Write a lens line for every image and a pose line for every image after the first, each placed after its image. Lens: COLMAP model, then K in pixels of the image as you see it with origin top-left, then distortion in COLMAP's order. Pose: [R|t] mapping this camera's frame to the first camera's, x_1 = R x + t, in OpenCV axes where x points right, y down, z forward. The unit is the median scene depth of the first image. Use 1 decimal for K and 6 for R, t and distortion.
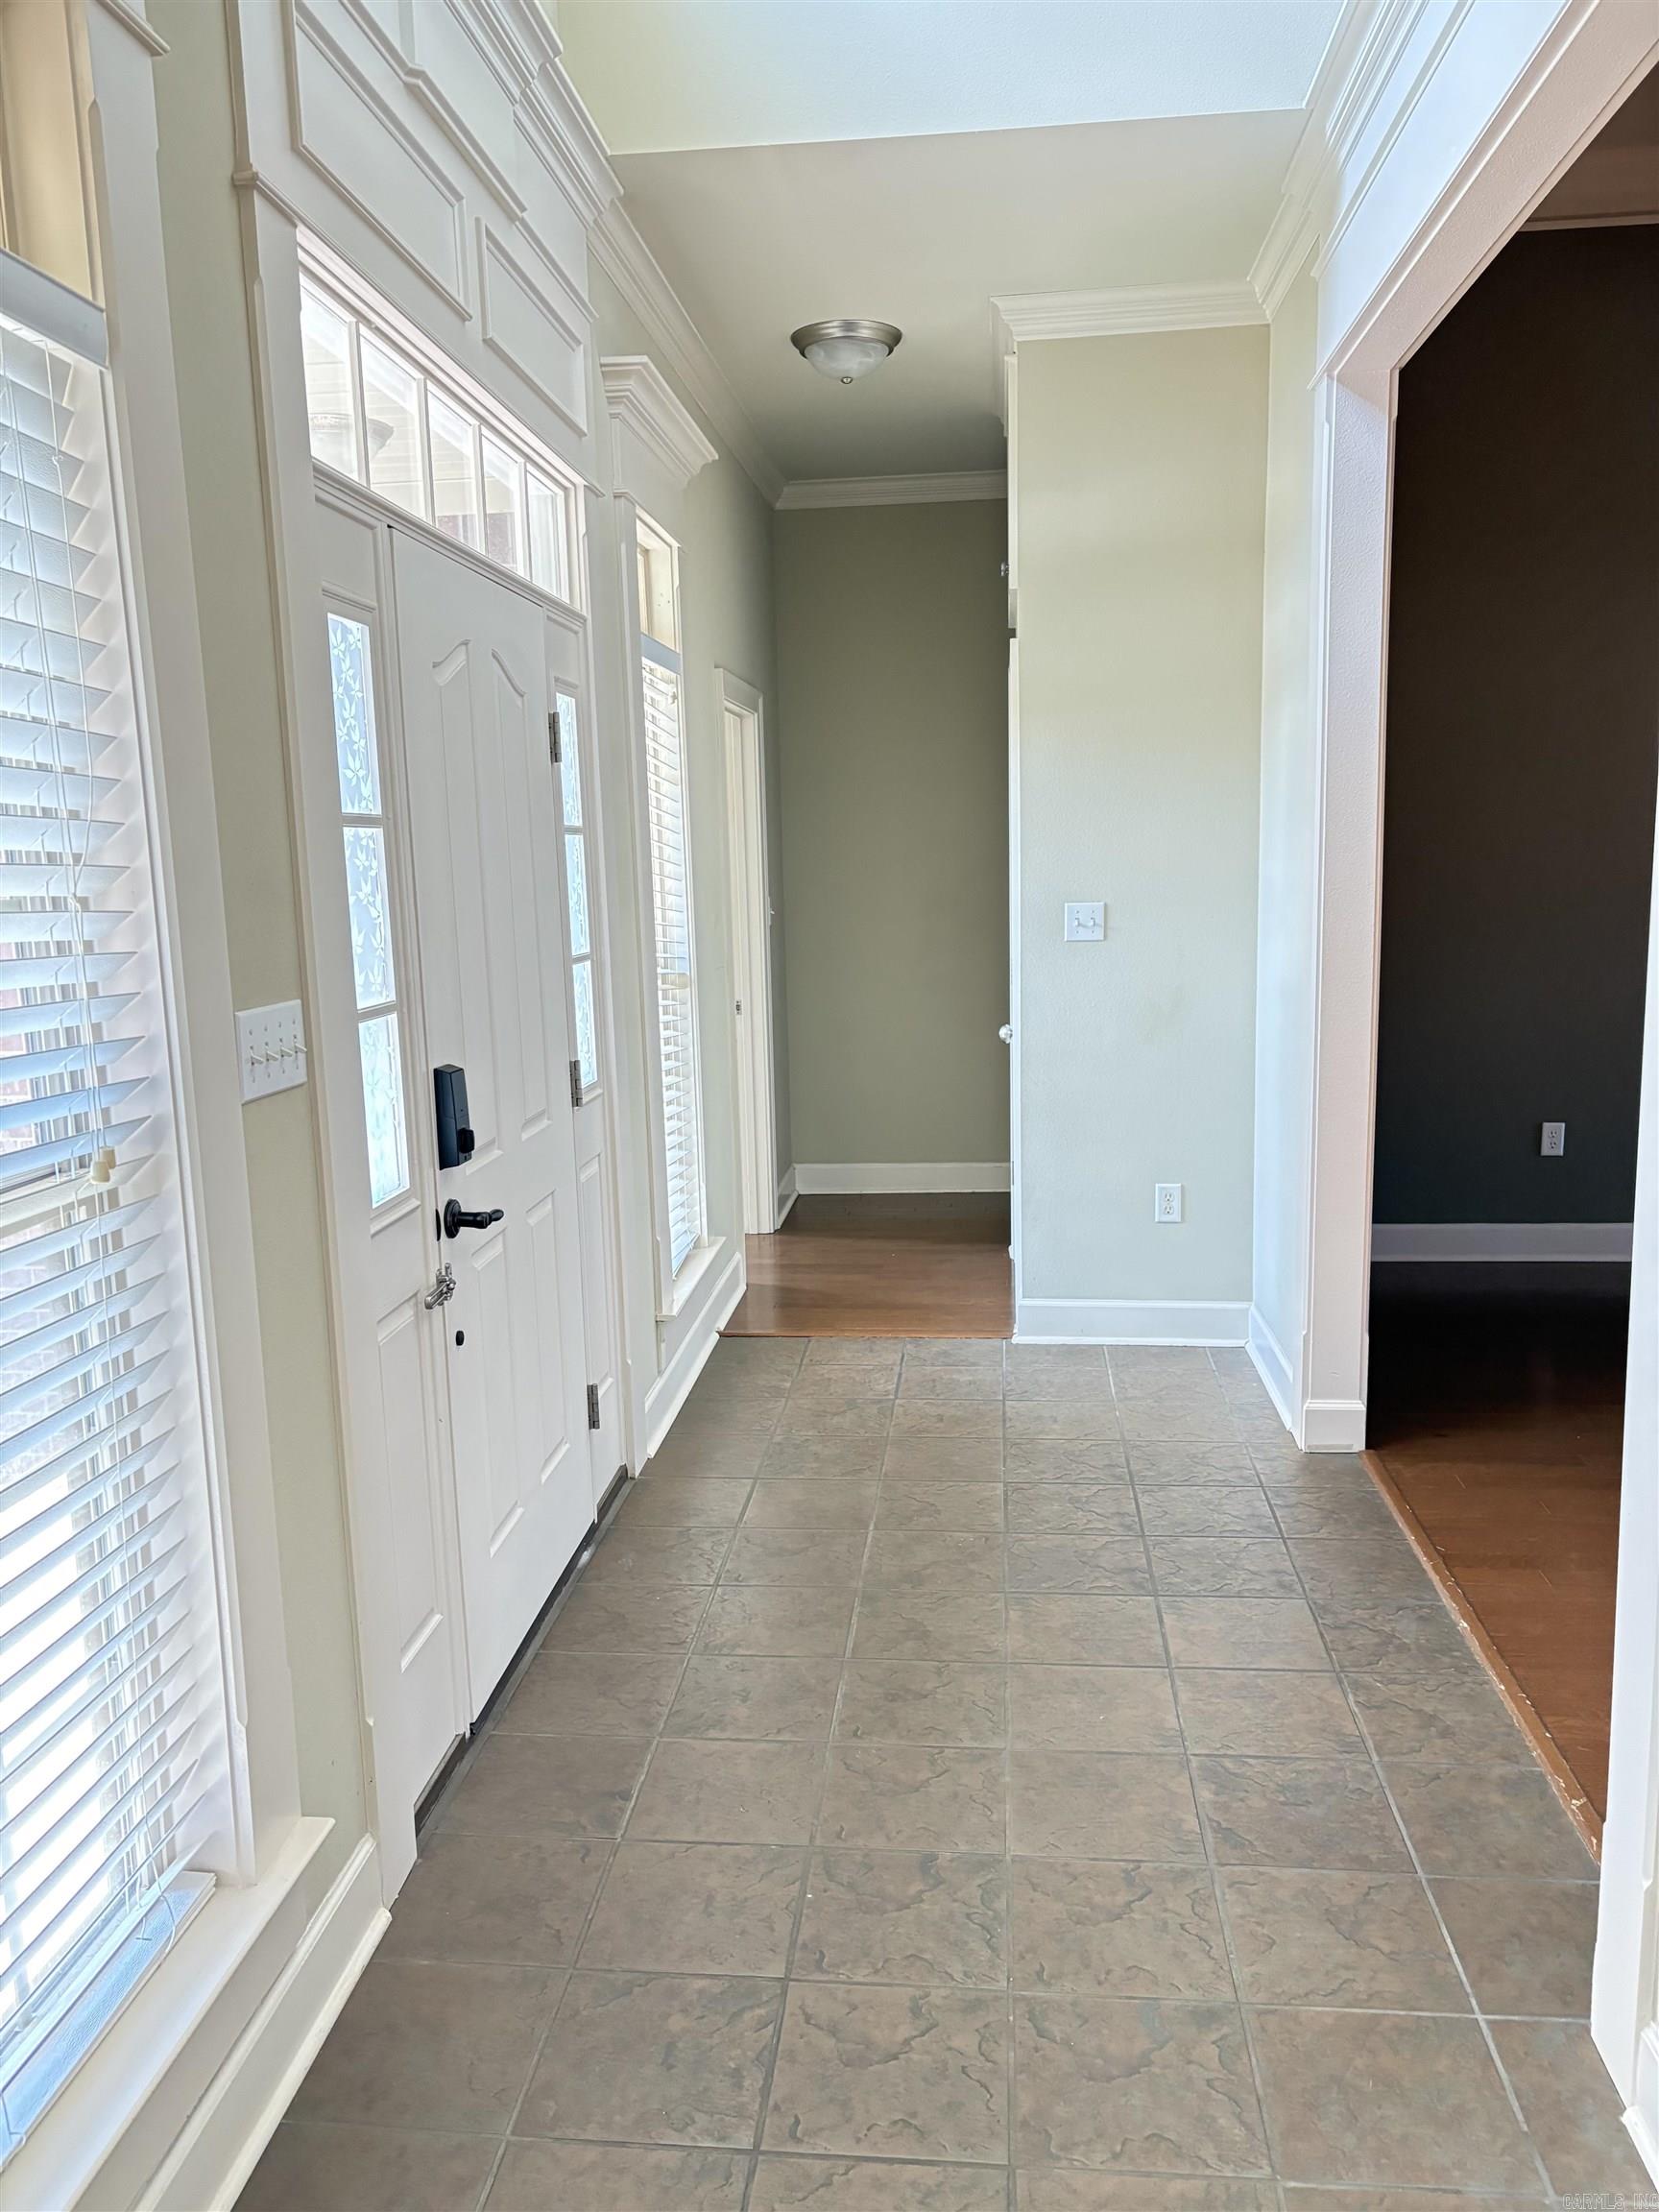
lens RADIAL K [[1688.5, 0, 827.6], [0, 1688.5, 1101.4], [0, 0, 1]] dist [0.034011, -0.003521]
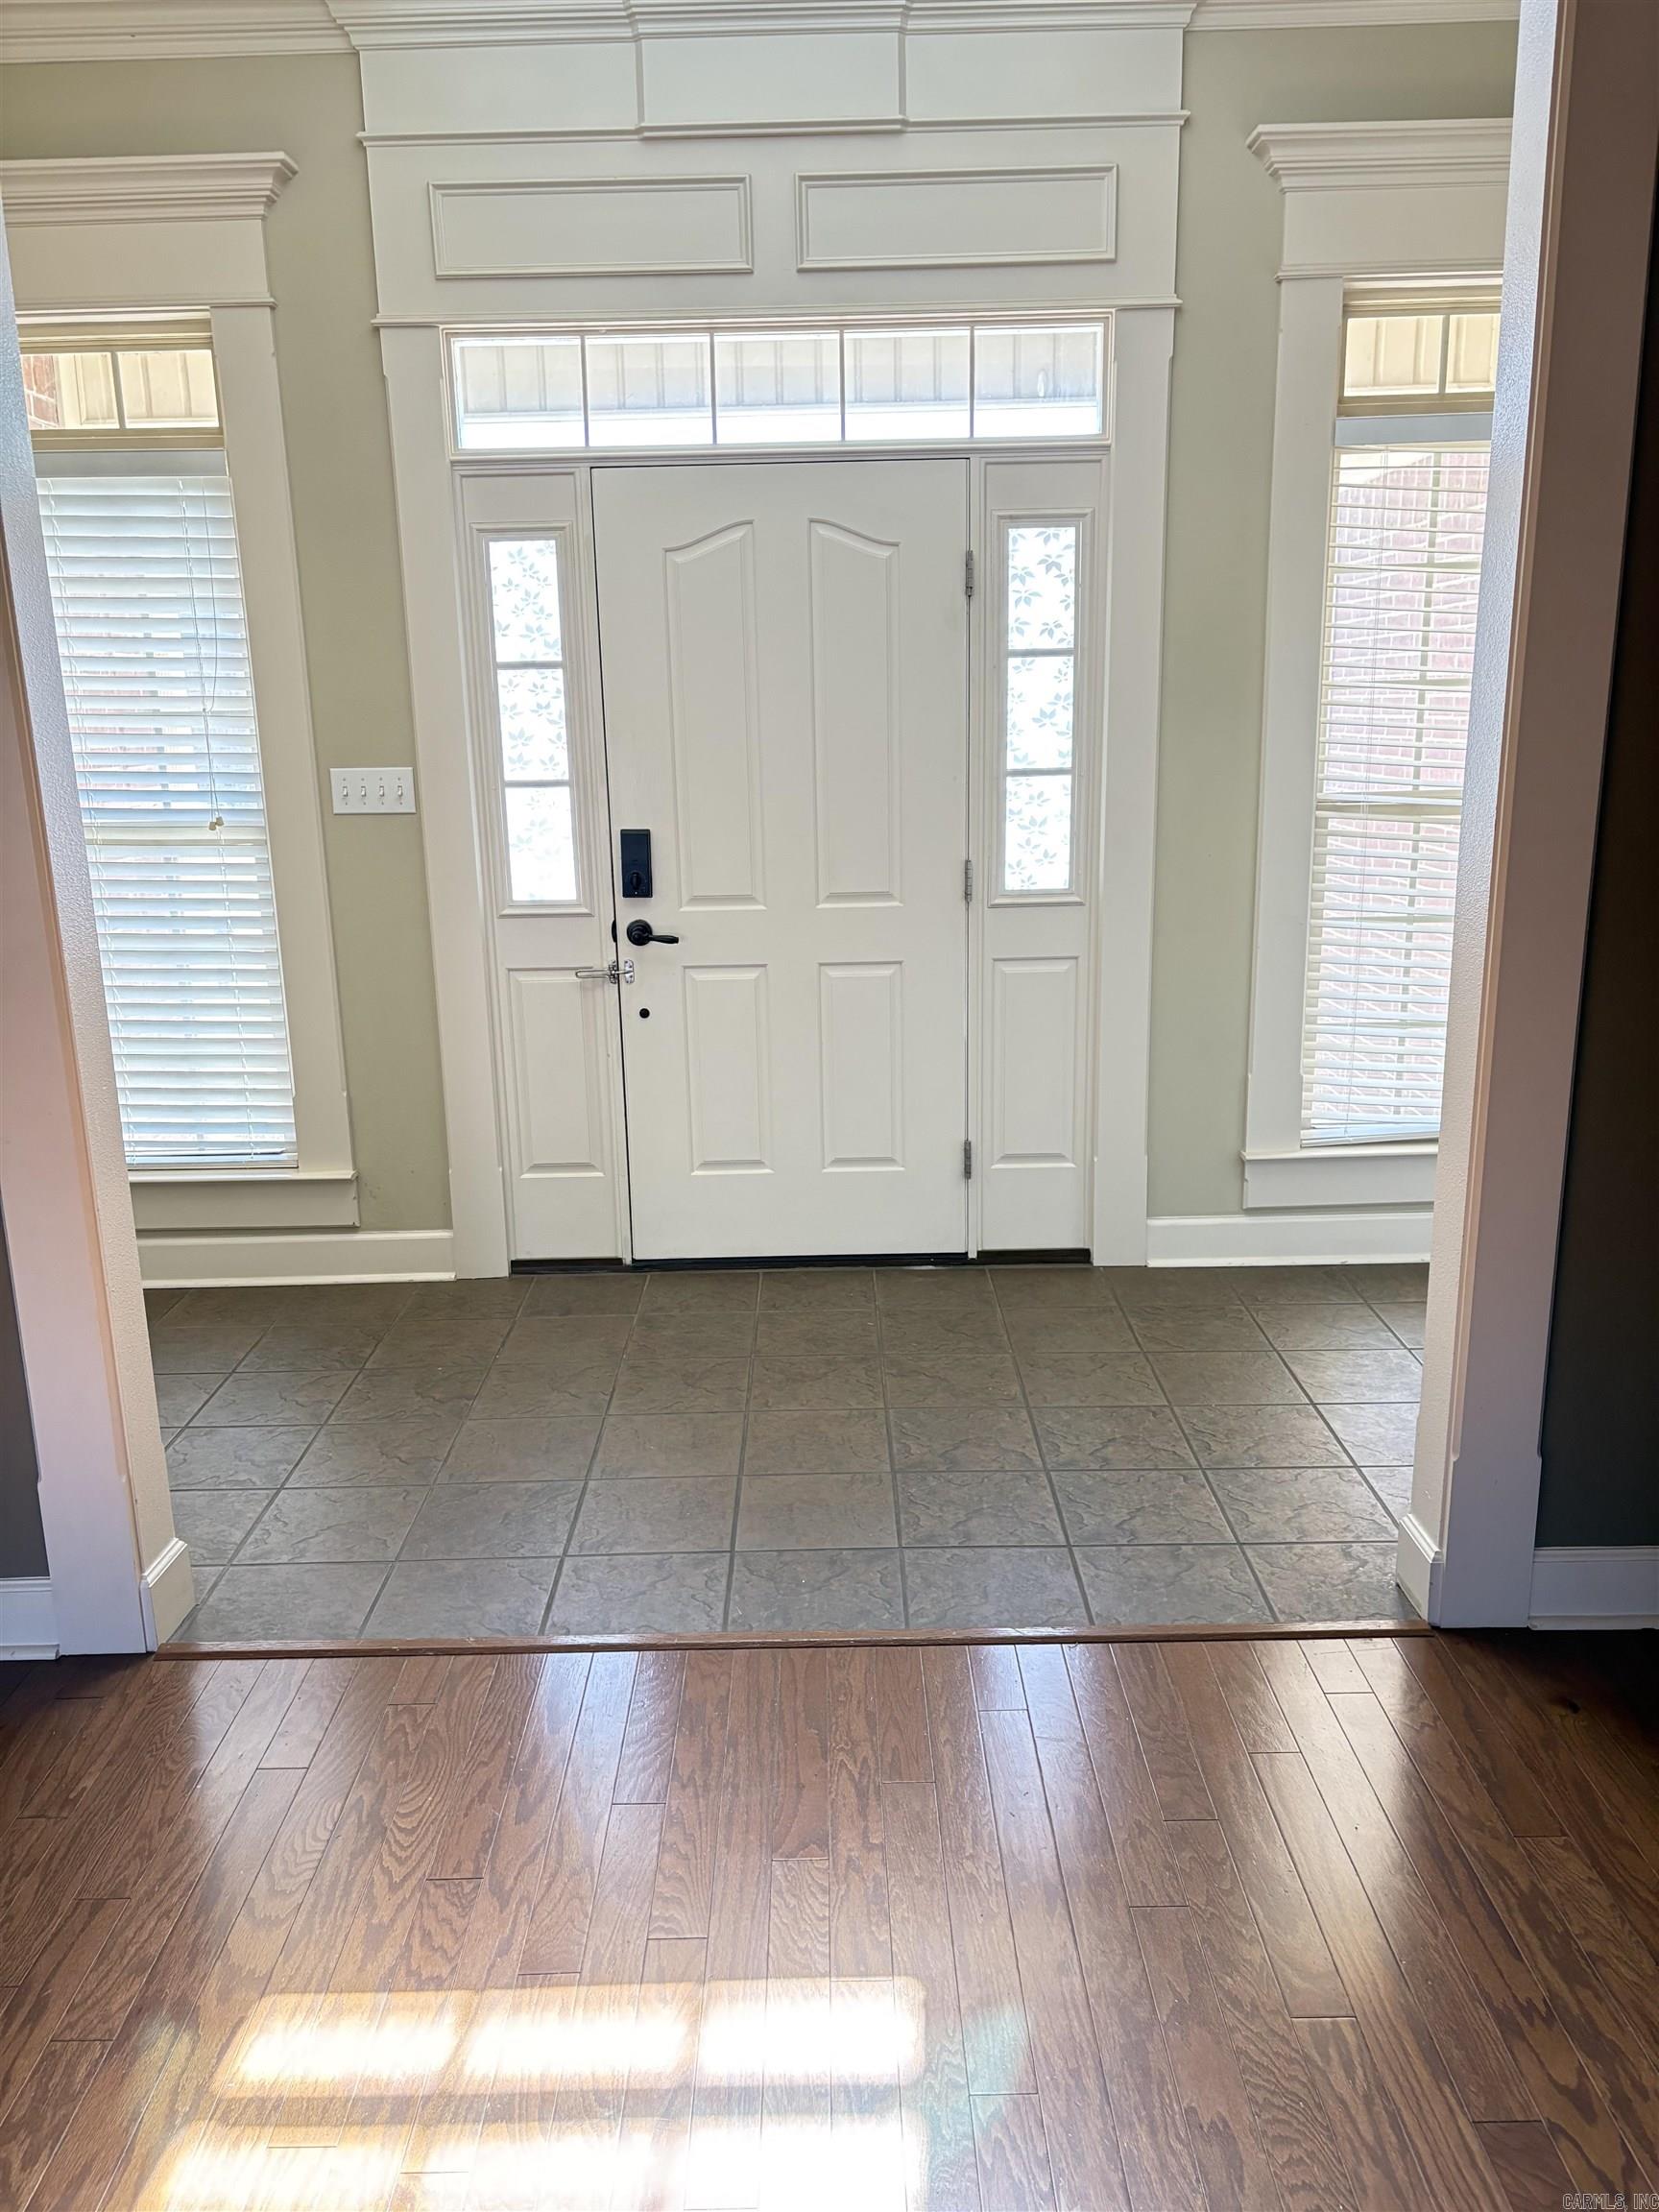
lens RADIAL K [[1688.5, 0, 829.8], [0, 1688.5, 1112.1], [0, 0, 1]] dist [0.034011, -0.003521]
pose [[0.115121, 0.267942, -0.956532, 1.298543], [-0.127153, 0.958988, 0.253327, -0.182872], [0.985180, 0.092462, 0.144469, 0.975855]]
